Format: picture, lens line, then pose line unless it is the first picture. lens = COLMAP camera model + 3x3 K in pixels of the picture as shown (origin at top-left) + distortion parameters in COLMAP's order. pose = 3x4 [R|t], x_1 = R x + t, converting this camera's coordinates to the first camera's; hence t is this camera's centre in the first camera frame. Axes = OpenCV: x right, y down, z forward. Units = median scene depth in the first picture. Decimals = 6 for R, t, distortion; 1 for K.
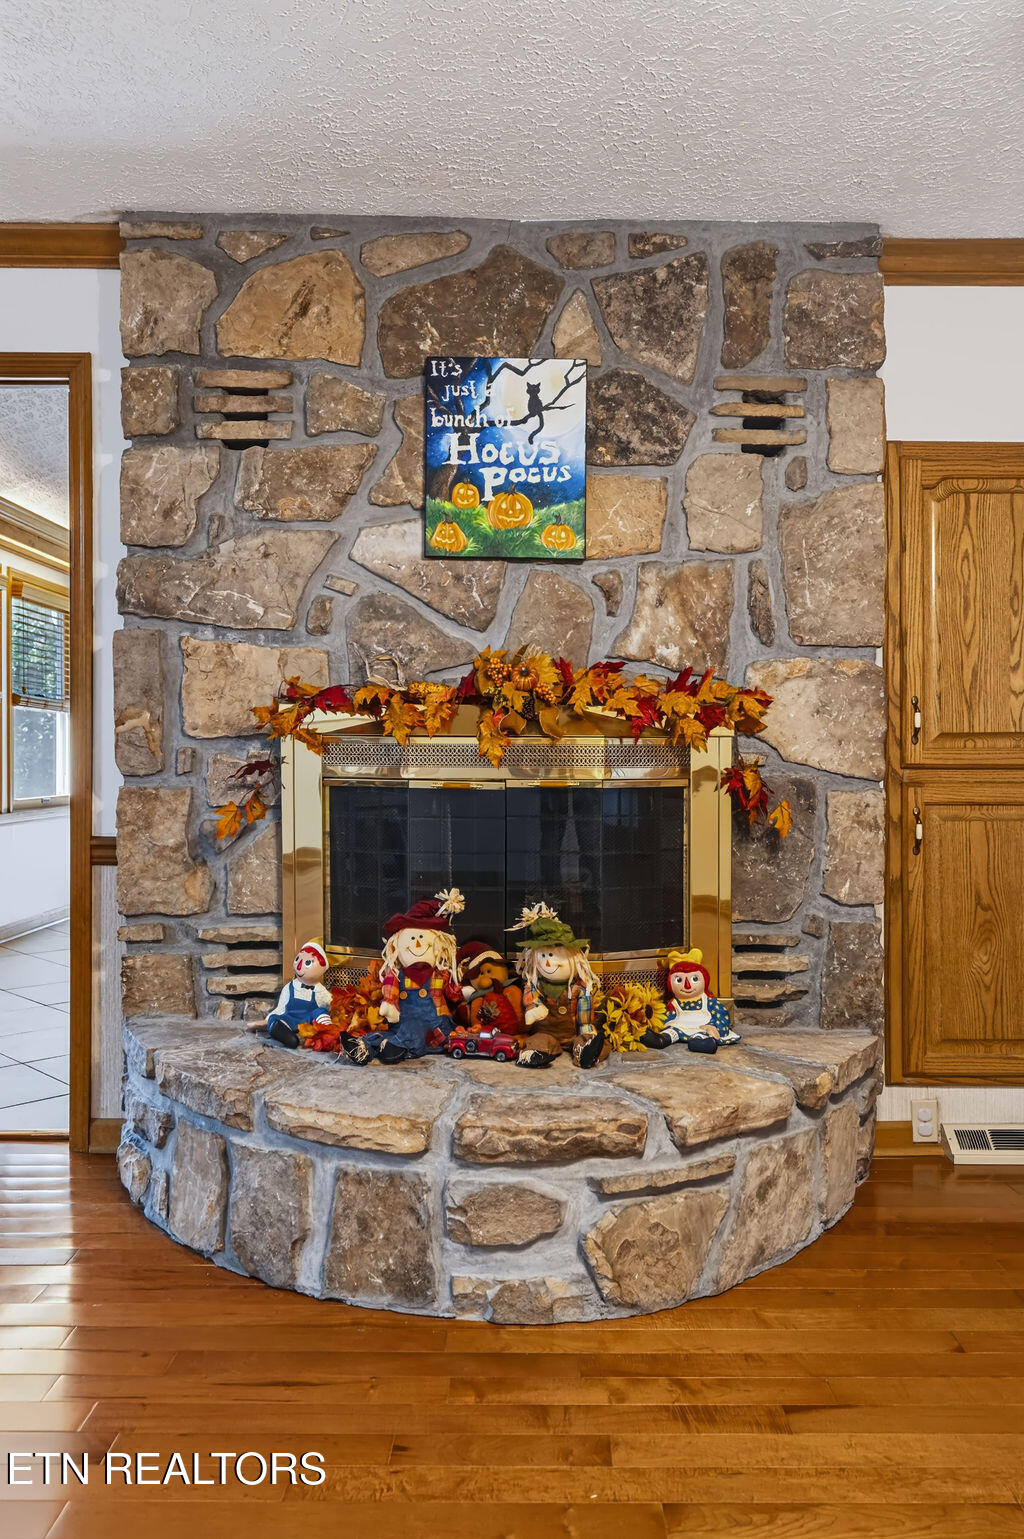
lens RADIAL K [[1188.6, 0, 507.7], [0, 1188.6, 738.9], [0, 0, 1]] dist [-0.000058, -0.002871]
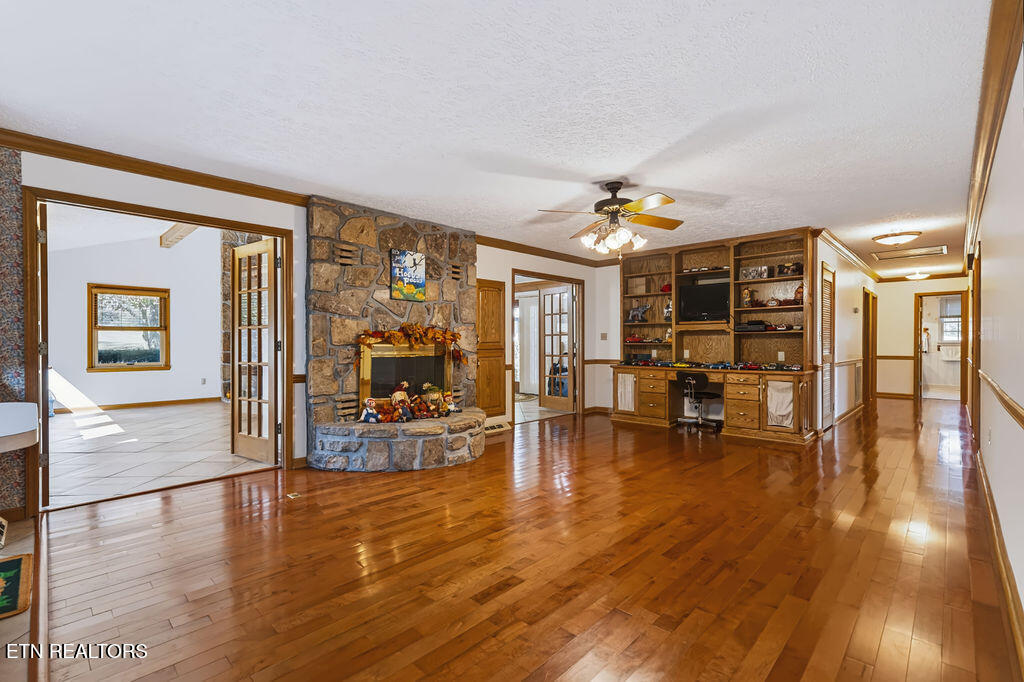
lens RADIAL K [[462.0, 0, 508.3], [0, 462.0, 338.2], [0, 0, 1]] dist [-0.006361, 0.001006]
pose [[0.706501, -0.000589, 0.707711, -0.881689], [-0.000446, 0.999999, 0.001278, -0.024126], [-0.707712, -0.001218, 0.706500, -0.362853]]
